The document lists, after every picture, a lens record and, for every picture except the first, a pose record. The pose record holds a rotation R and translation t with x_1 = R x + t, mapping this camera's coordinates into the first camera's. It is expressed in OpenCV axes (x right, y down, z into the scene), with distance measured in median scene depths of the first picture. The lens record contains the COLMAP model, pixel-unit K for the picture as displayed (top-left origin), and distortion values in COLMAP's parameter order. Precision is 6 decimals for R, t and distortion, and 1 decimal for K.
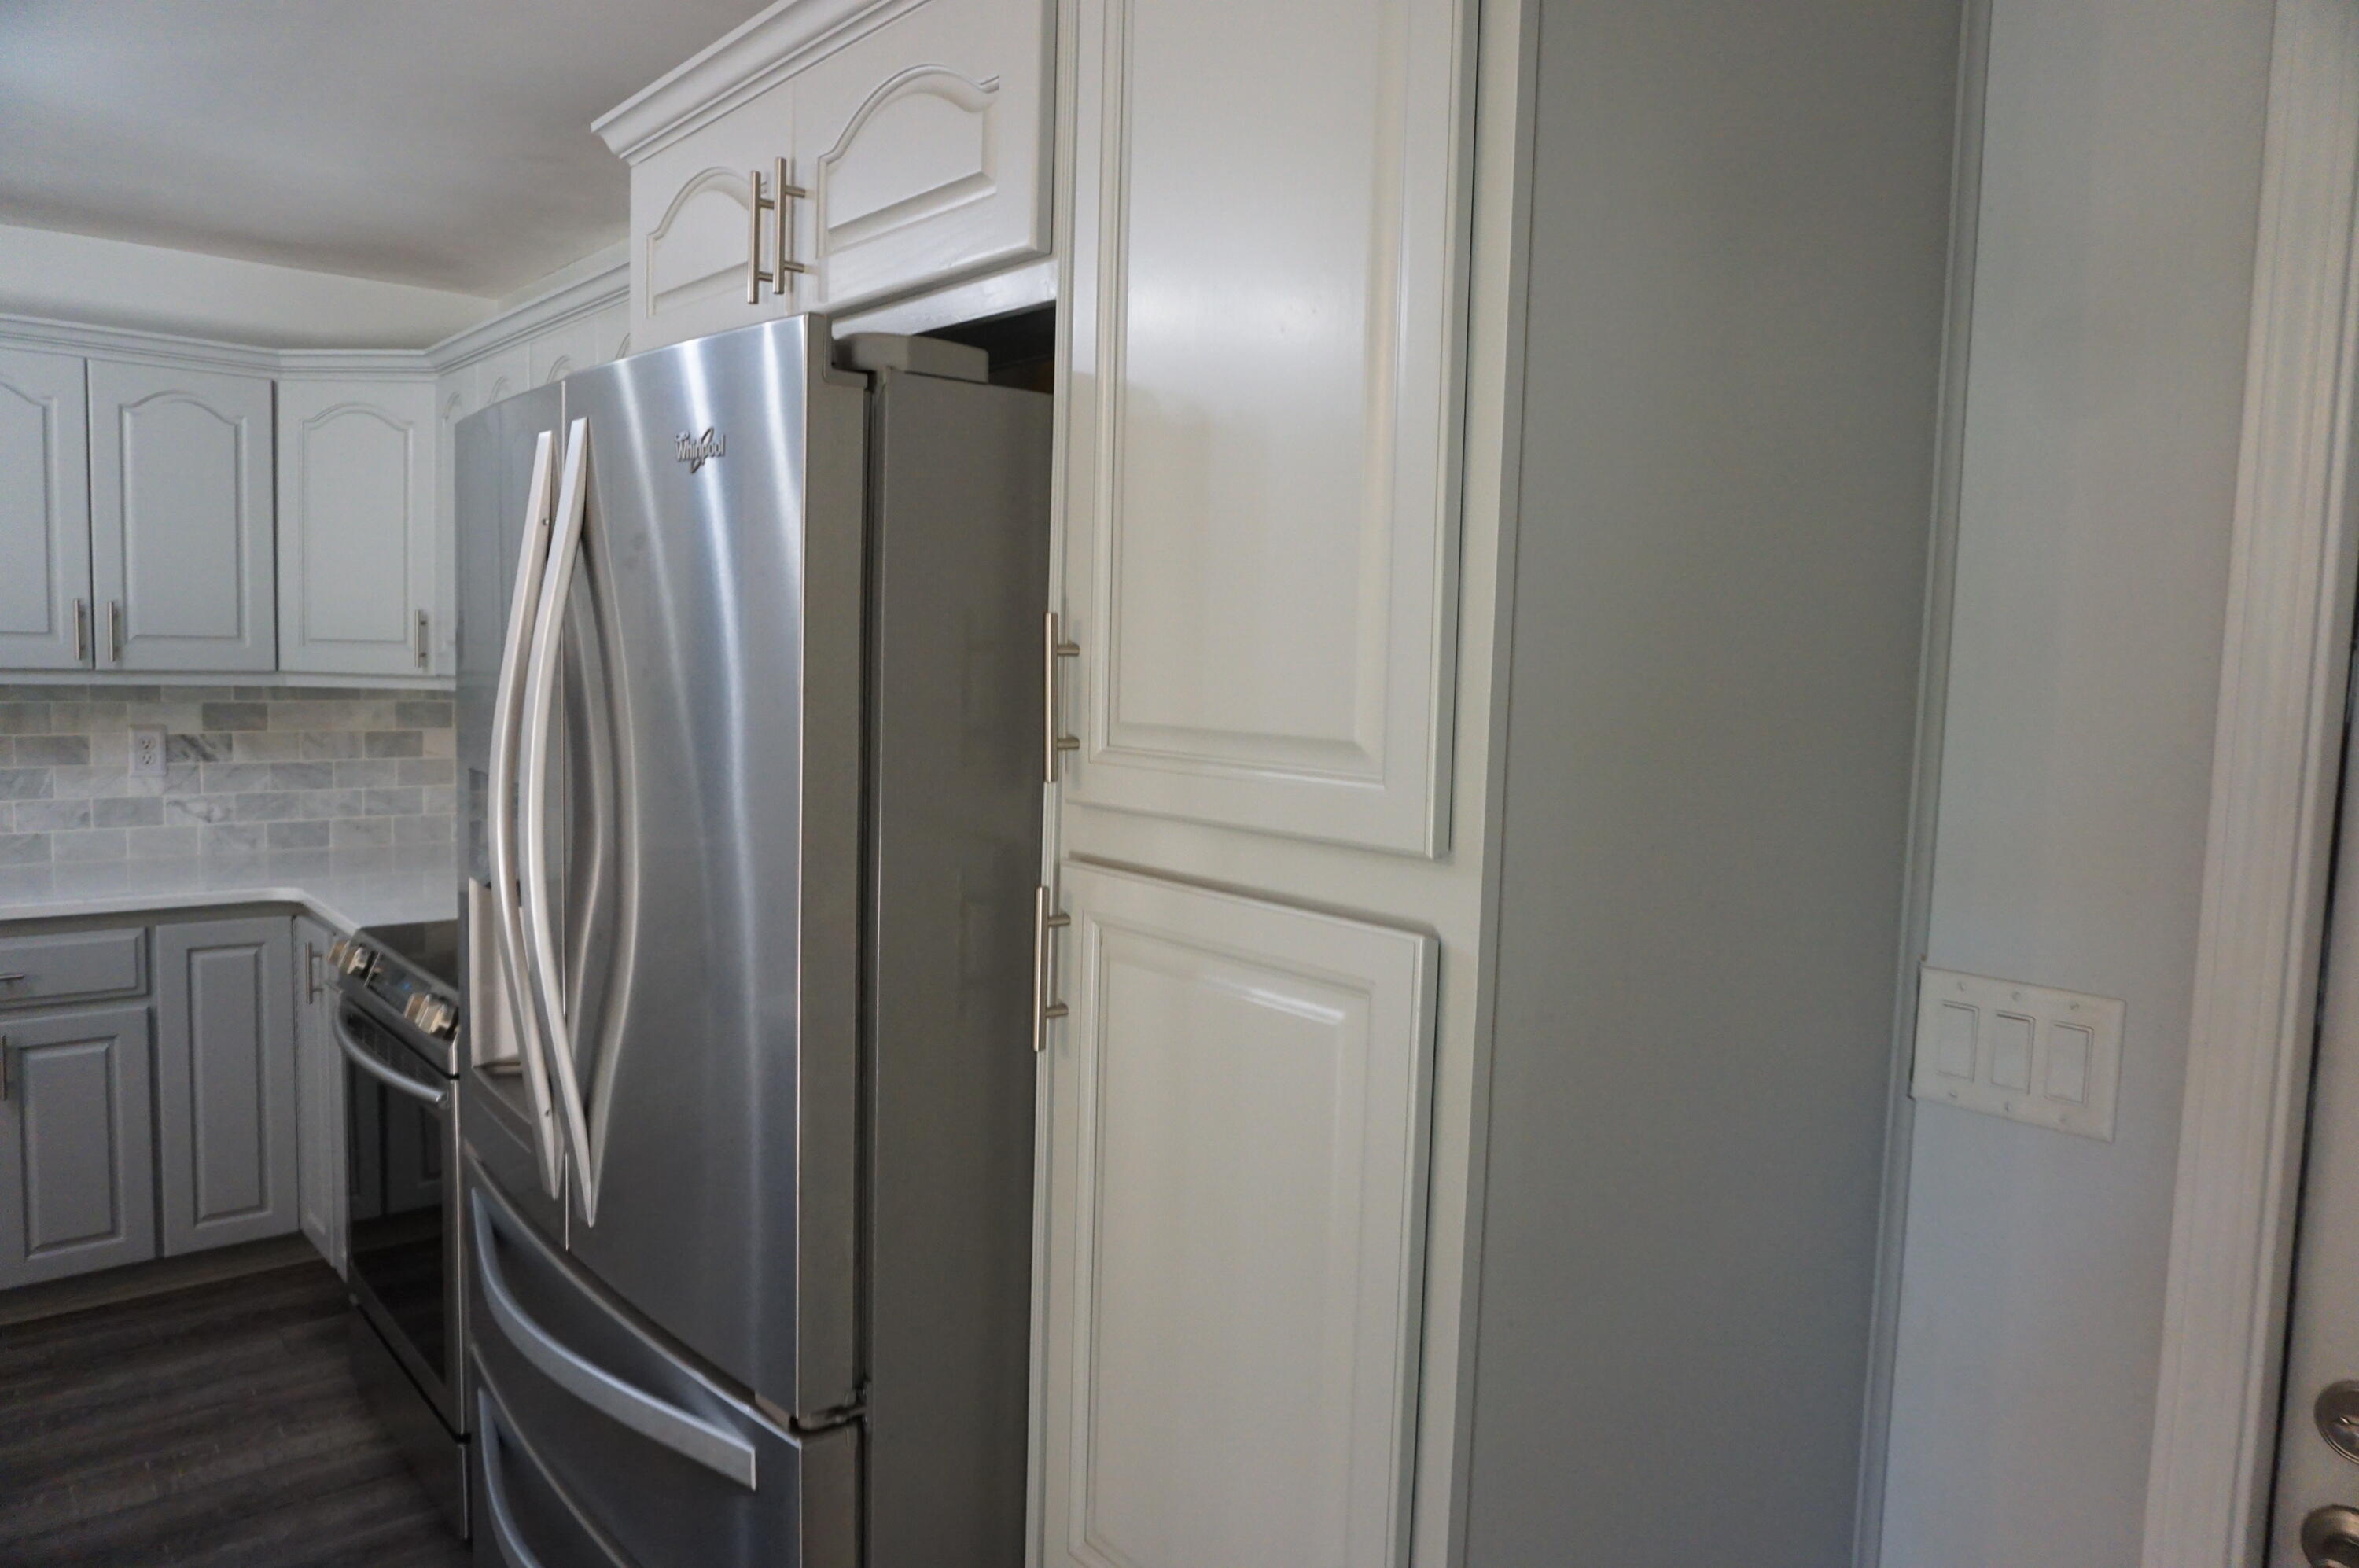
lens RADIAL K [[1562.9, 0, 1168.4], [0, 1562.9, 769.2], [0, 0, 1]] dist [-0.048497, 0.034249]
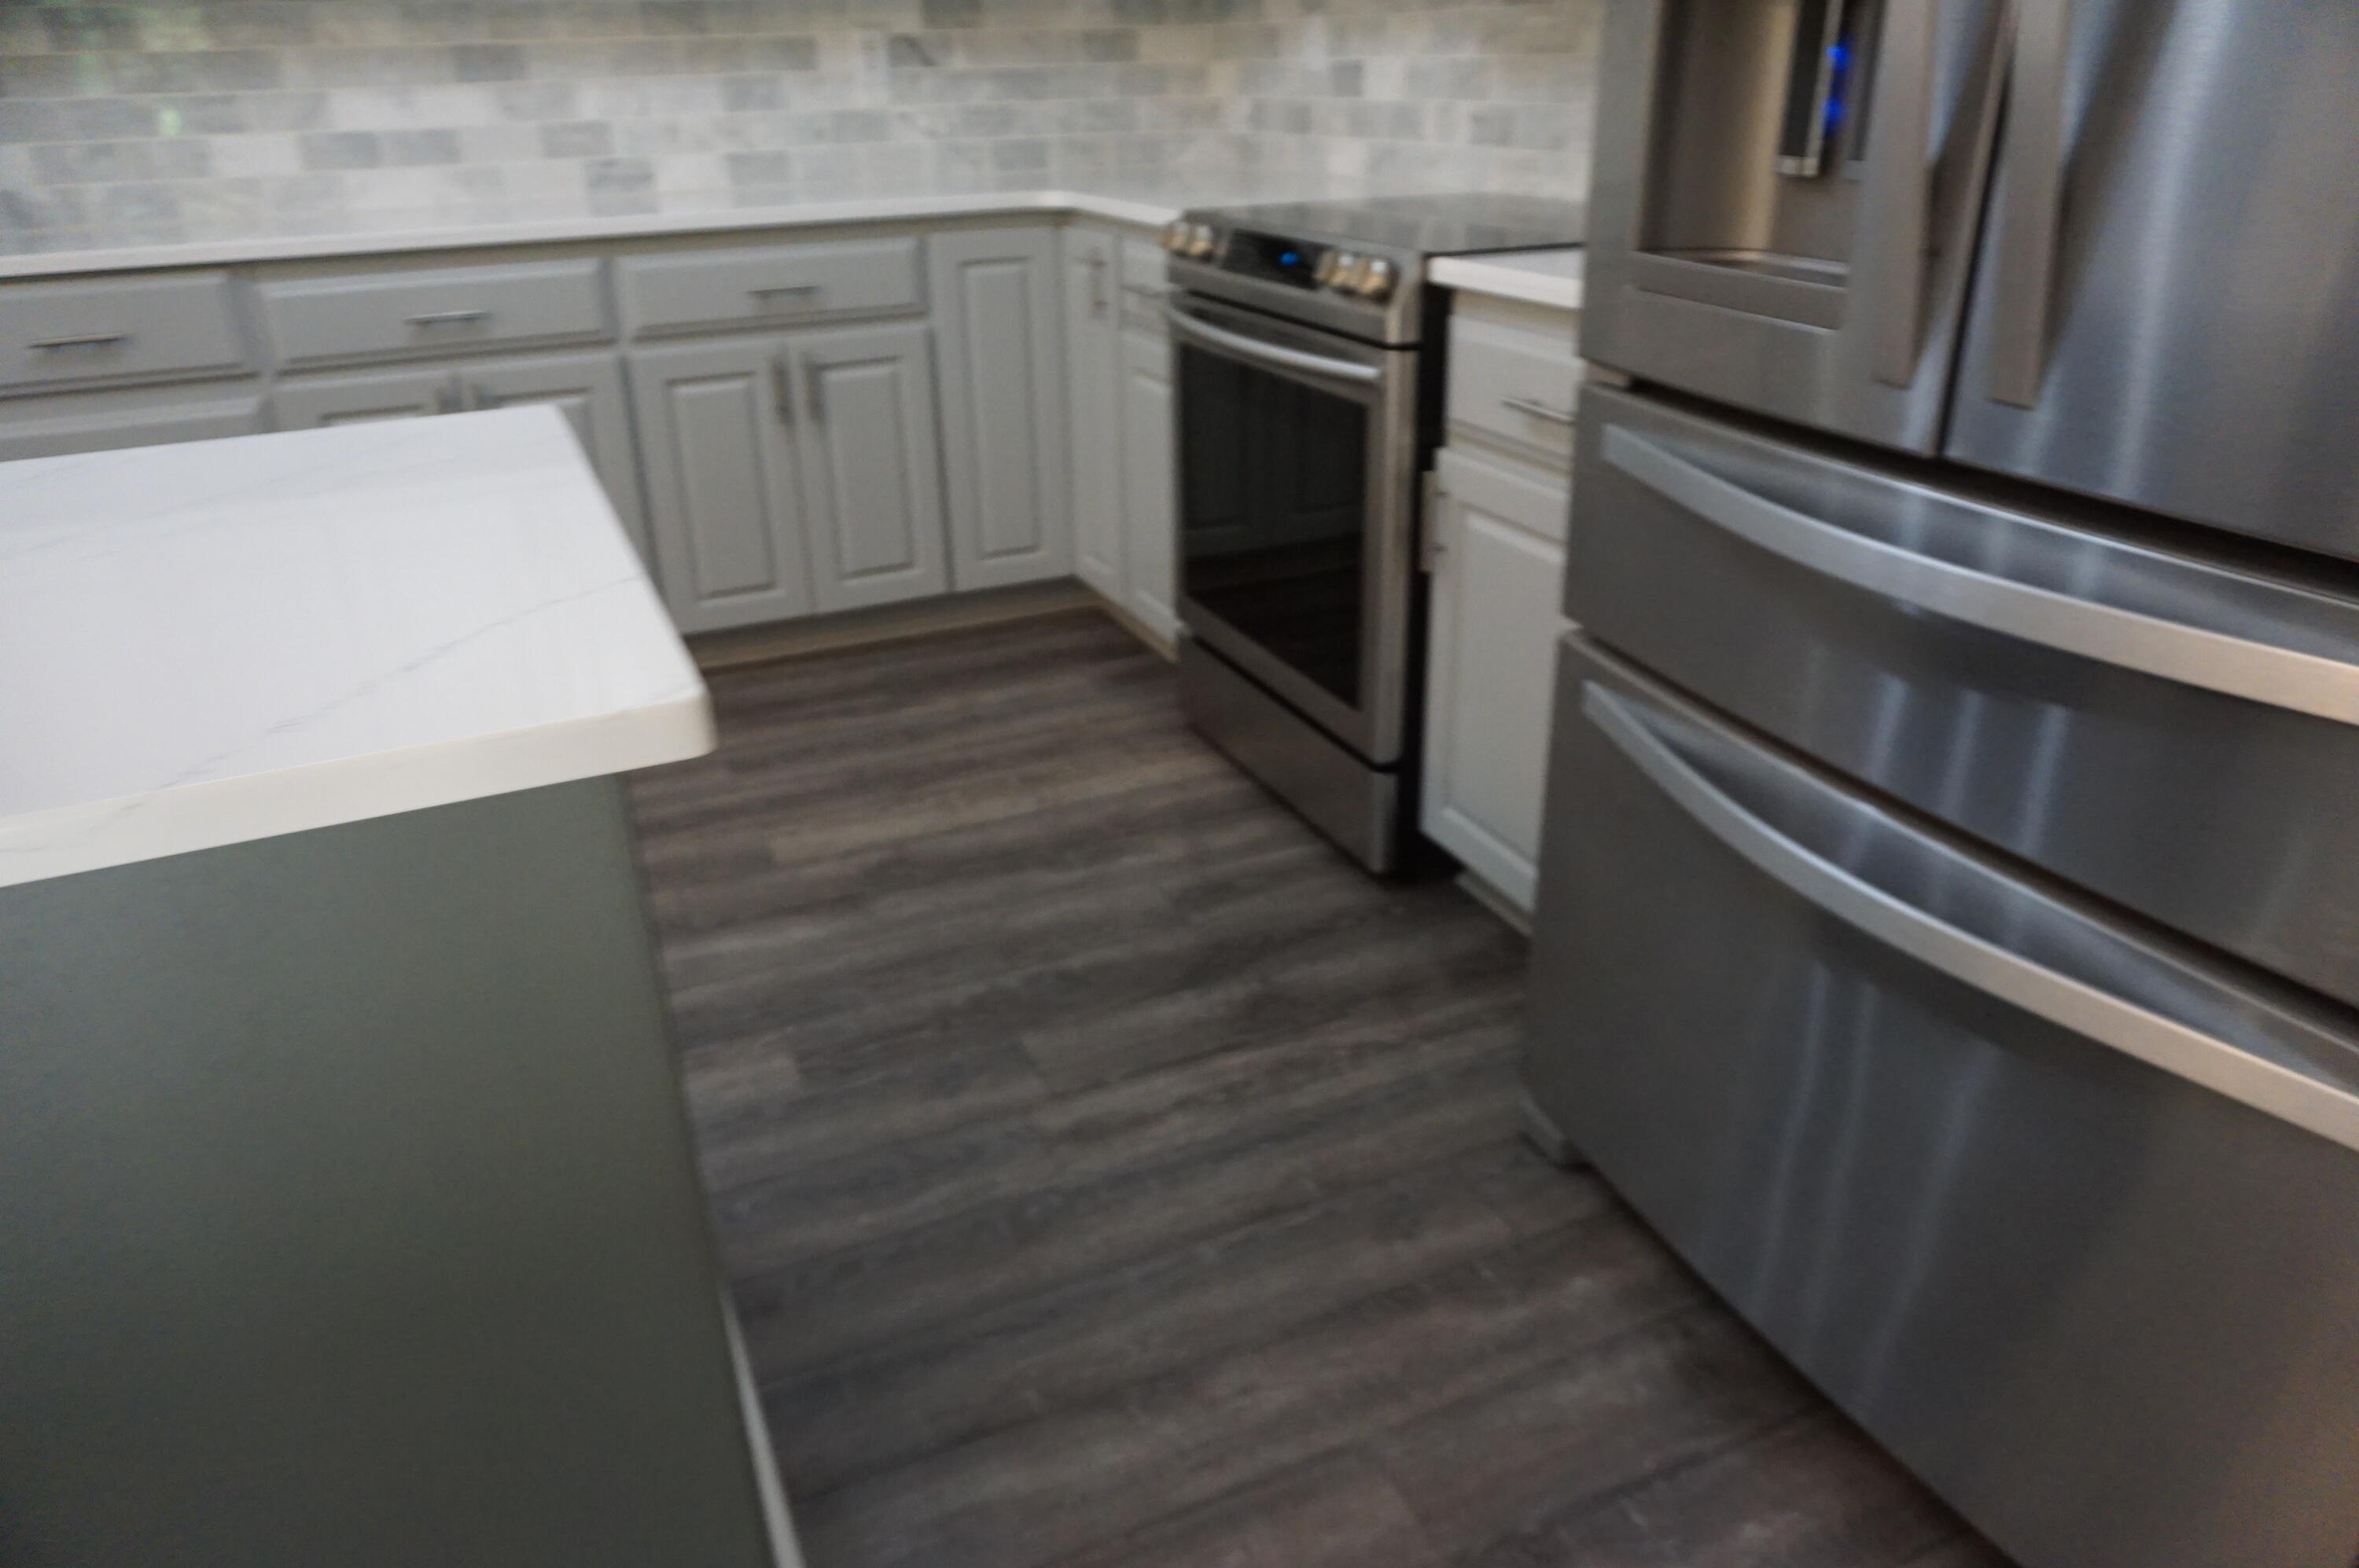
lens RADIAL K [[1562.9, 0, 1168.4], [0, 1562.9, 769.2], [0, 0, 1]] dist [-0.048497, 0.034249]
pose [[0.955856, 0.074457, -0.284246, -0.228775], [0.026923, 0.941100, 0.337054, 0.089816], [0.292600, -0.329828, 0.897552, 0.107662]]
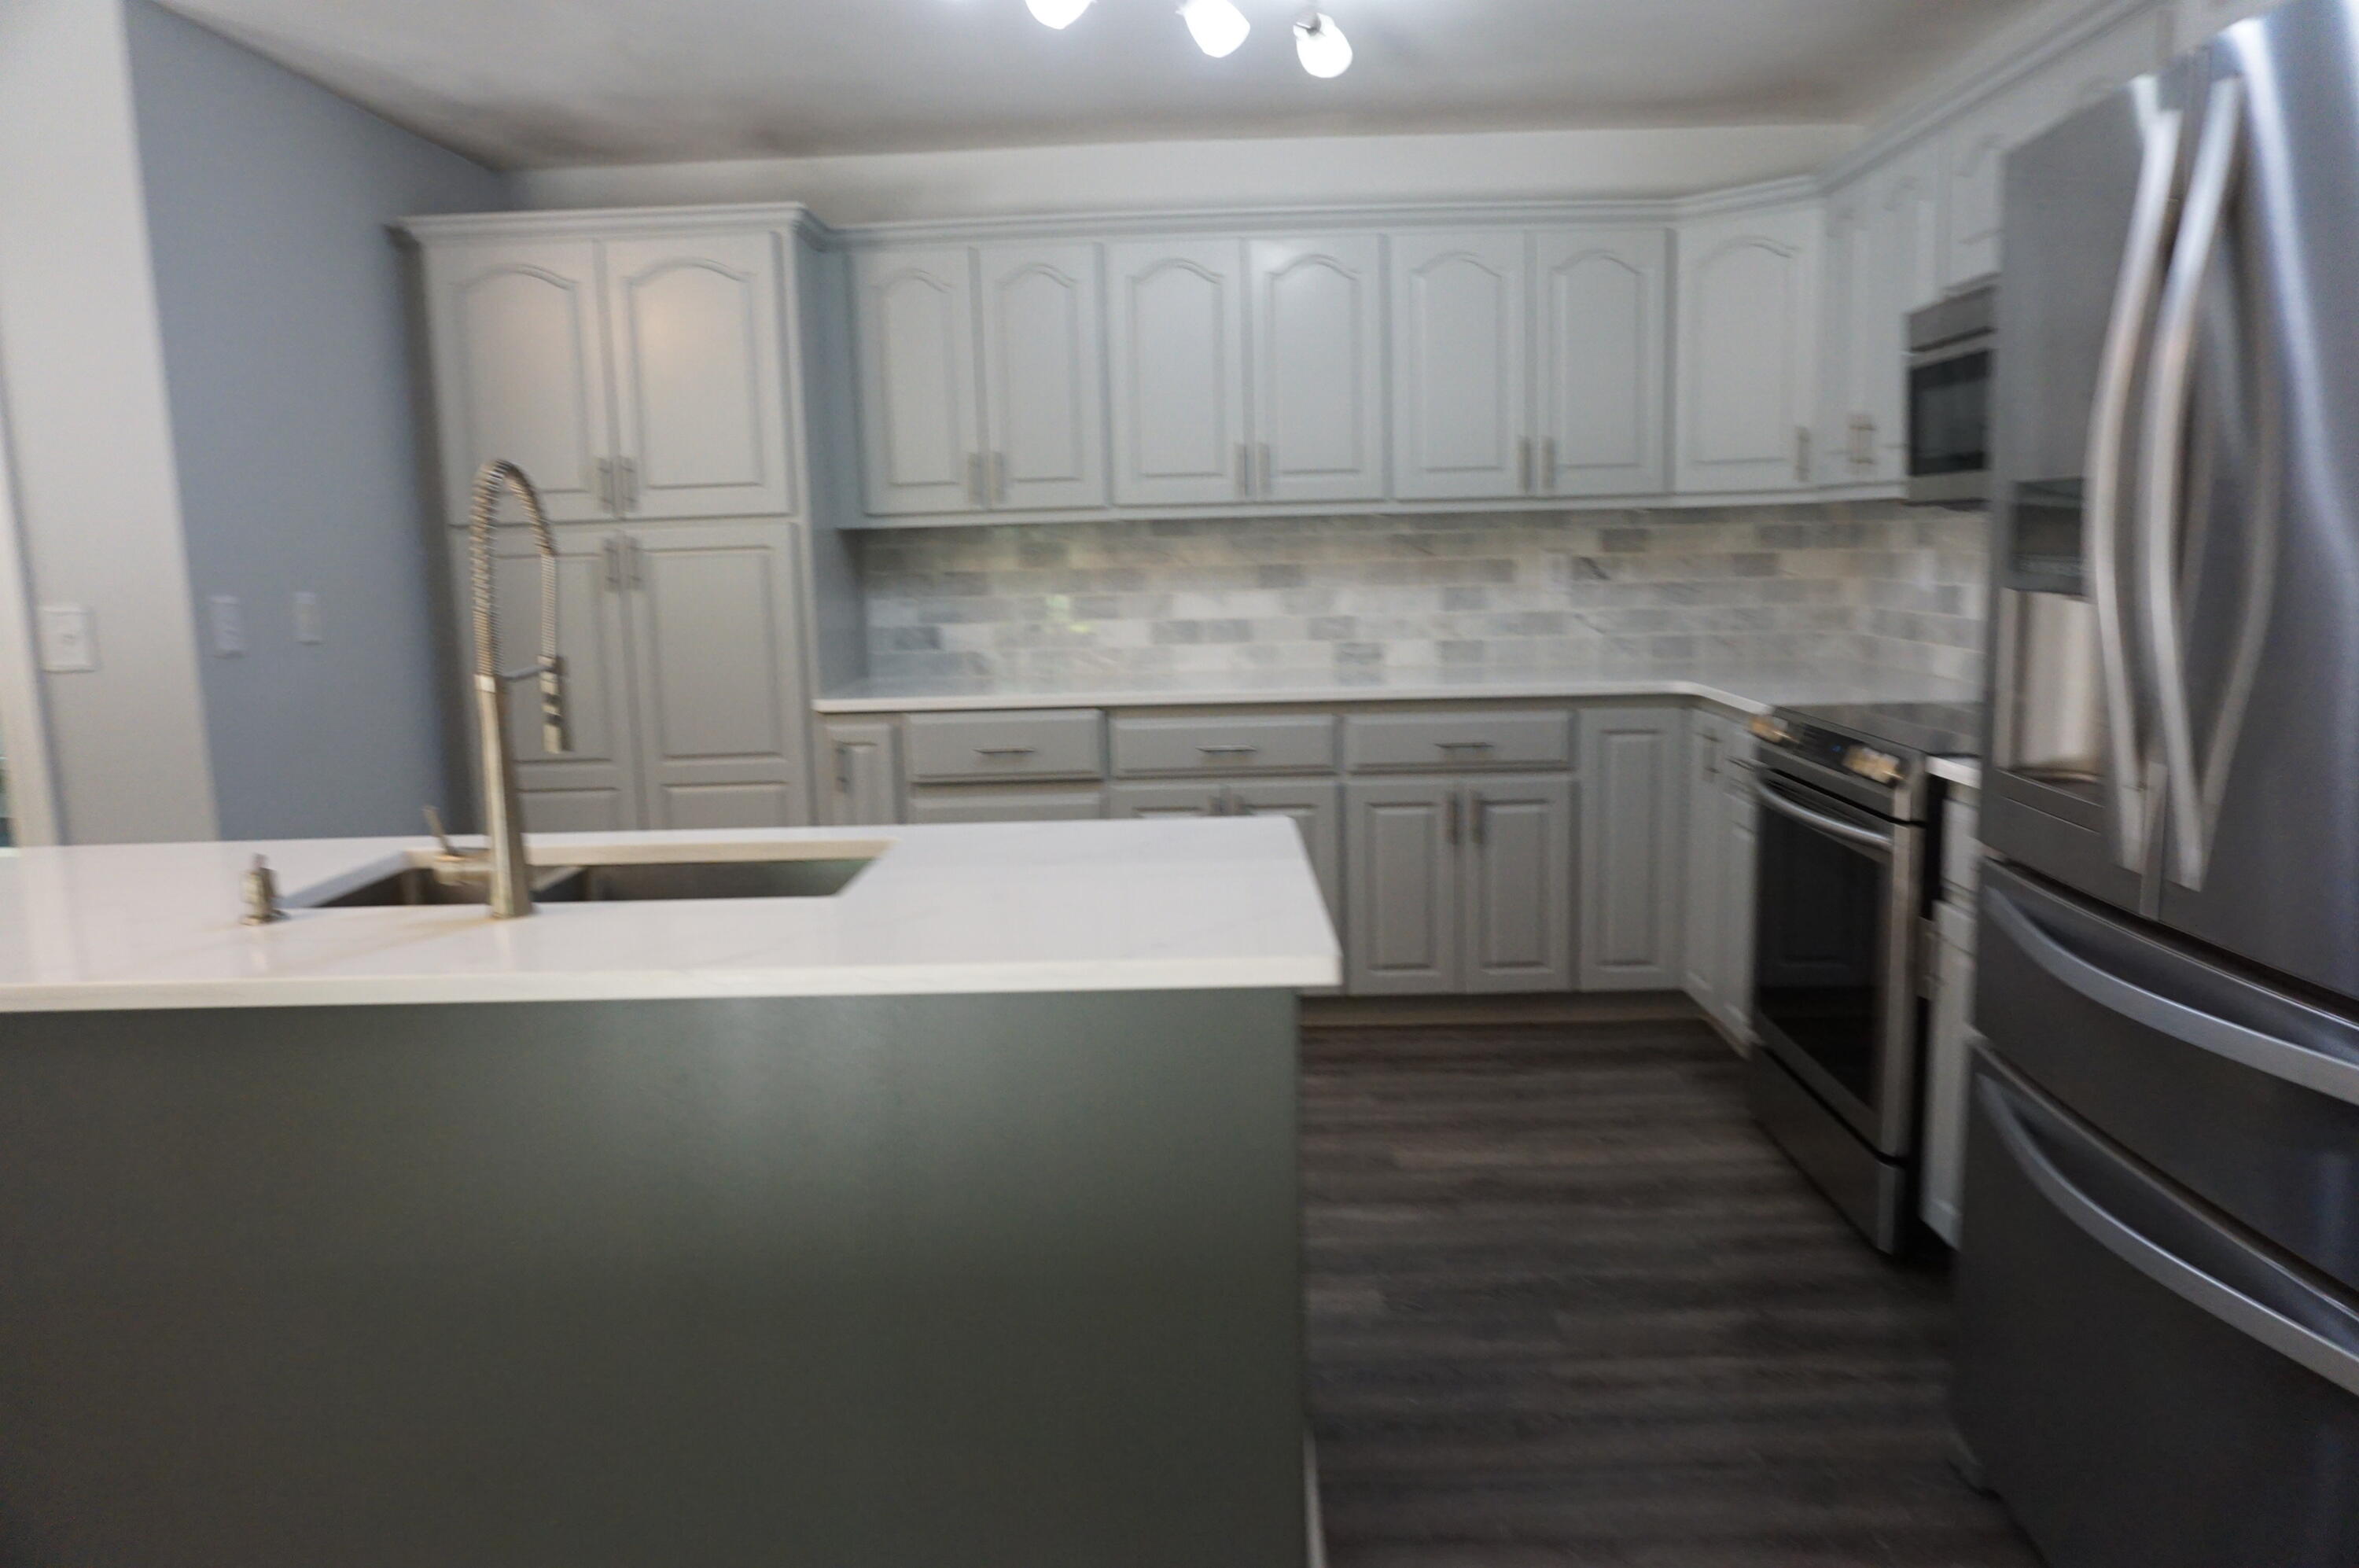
lens RADIAL K [[1562.9, 0, 1168.4], [0, 1562.9, 769.2], [0, 0, 1]] dist [-0.048497, 0.034249]
pose [[0.735867, 0.050231, -0.675260, -0.080267], [-0.003743, 0.997531, 0.070125, 0.062410], [0.677116, -0.049075, 0.734238, -0.087445]]
